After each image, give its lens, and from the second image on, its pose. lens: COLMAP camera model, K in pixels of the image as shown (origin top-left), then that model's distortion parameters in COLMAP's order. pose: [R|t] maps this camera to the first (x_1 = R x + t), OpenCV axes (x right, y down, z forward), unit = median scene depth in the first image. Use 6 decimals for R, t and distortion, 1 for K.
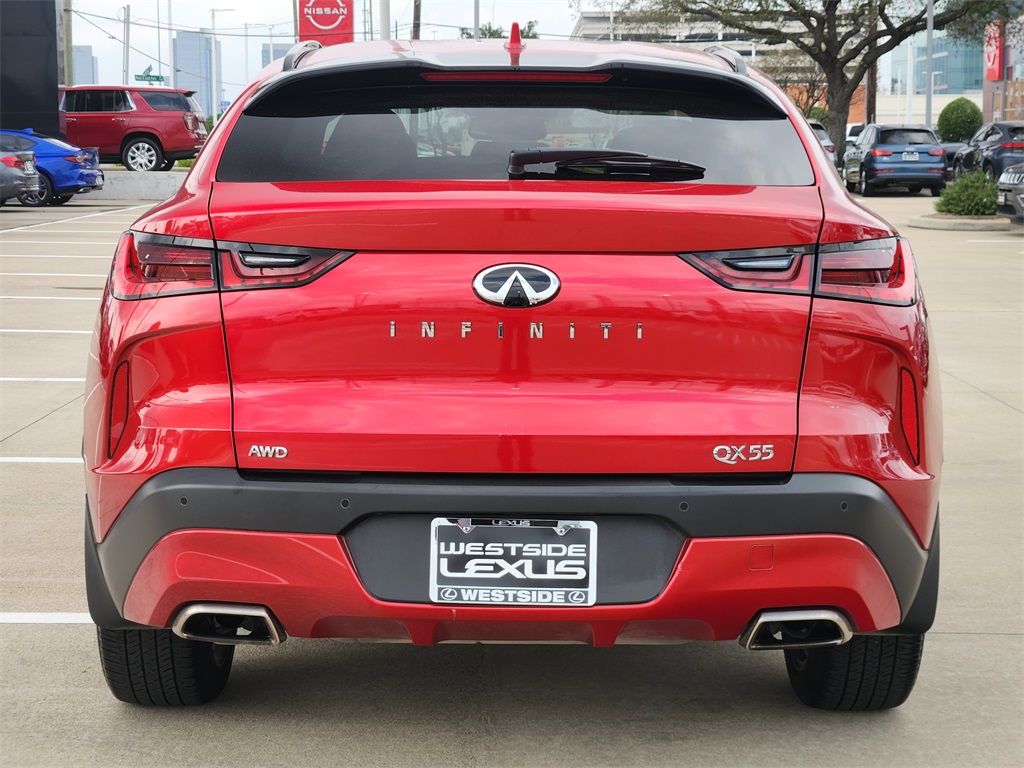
lens RADIAL K [[1913.0, 0, 515.6], [0, 1913.0, 395.9], [0, 0, 1]] dist [-0.003609, 0.000000]
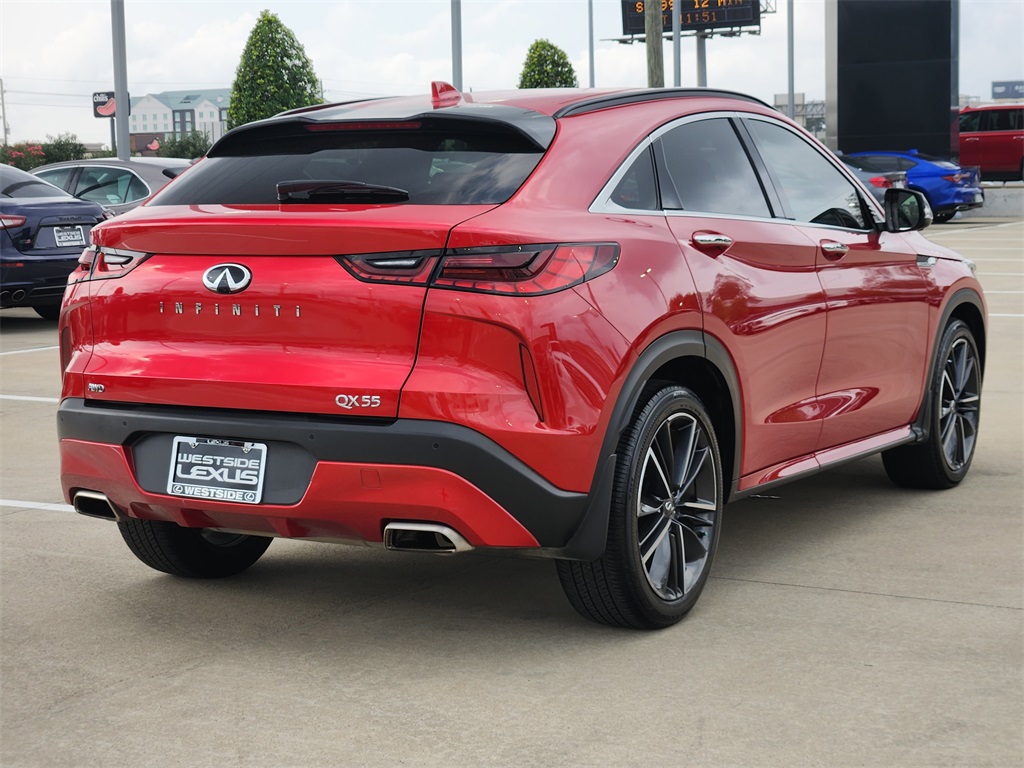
lens RADIAL K [[1913.0, 0, 509.2], [0, 1913.0, 379.1], [0, 0, 1]] dist [-0.003609, 0.000000]
pose [[0.865985, 0.034979, -0.498846, 0.905208], [-0.043818, 0.999021, -0.006017, 0.017622], [0.498147, 0.027069, 0.866670, -0.141312]]
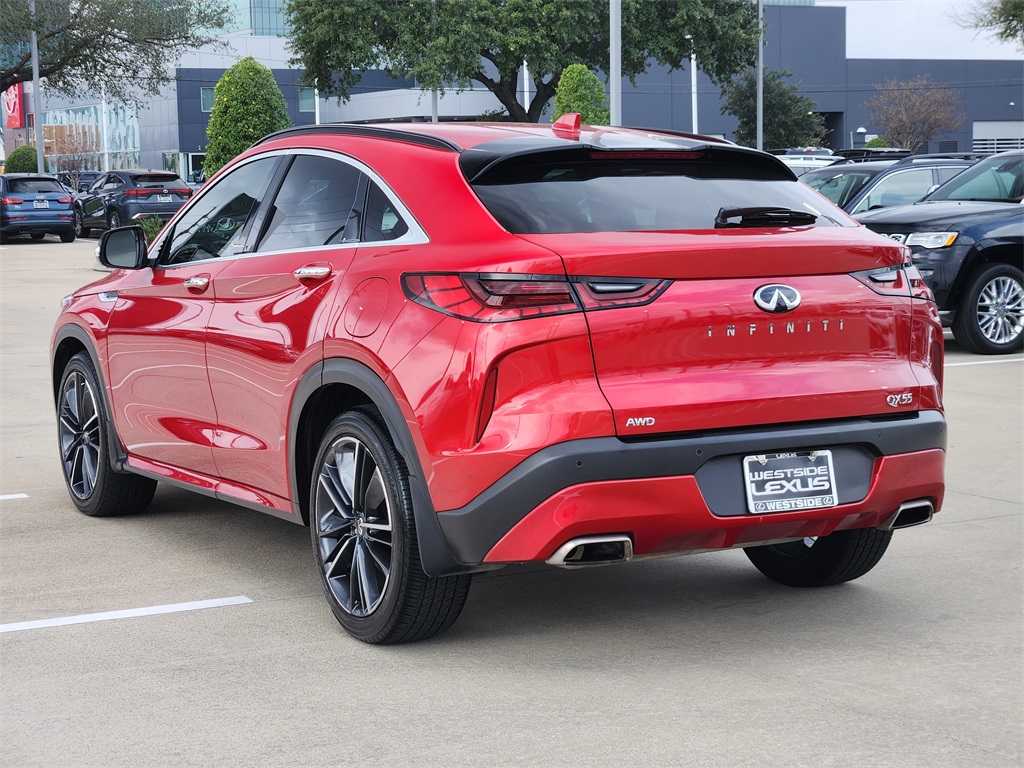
lens RADIAL K [[1913.0, 0, 505.2], [0, 1913.0, 379.4], [0, 0, 1]] dist [-0.003609, 0.000000]
pose [[0.874744, -0.064602, 0.480260, -0.912270], [0.079976, 0.996729, -0.011593, 0.006255], [-0.477940, 0.048550, 0.877050, -0.213789]]
